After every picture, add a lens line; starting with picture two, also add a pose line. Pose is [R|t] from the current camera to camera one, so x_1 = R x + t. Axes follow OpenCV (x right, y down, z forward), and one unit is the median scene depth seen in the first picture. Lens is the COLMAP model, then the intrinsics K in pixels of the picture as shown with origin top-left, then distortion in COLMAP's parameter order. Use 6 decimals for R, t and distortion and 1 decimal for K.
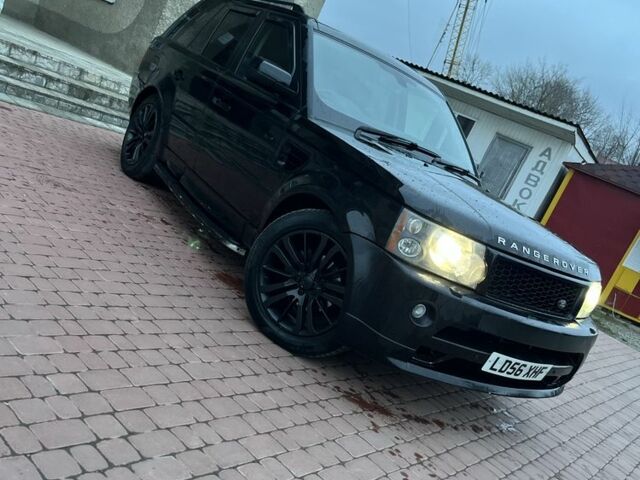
lens RADIAL K [[645.0, 0, 320.0], [0, 645.0, 240.0], [0, 0, 1]] dist [0.117741, -0.199676]
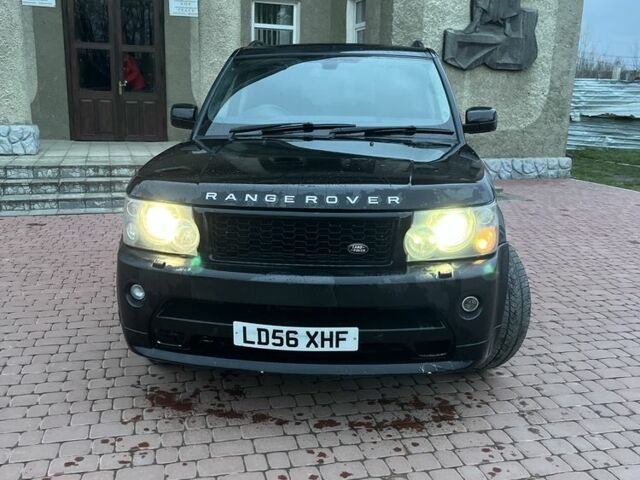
lens RADIAL K [[645.0, 0, 320.0], [0, 645.0, 240.0], [0, 0, 1]] dist [0.117741, -0.199676]
pose [[0.719344, -0.265152, -0.642058, 0.895274], [0.178022, 0.963784, -0.198566, 0.249634], [0.671456, 0.028537, 0.740495, 0.423499]]
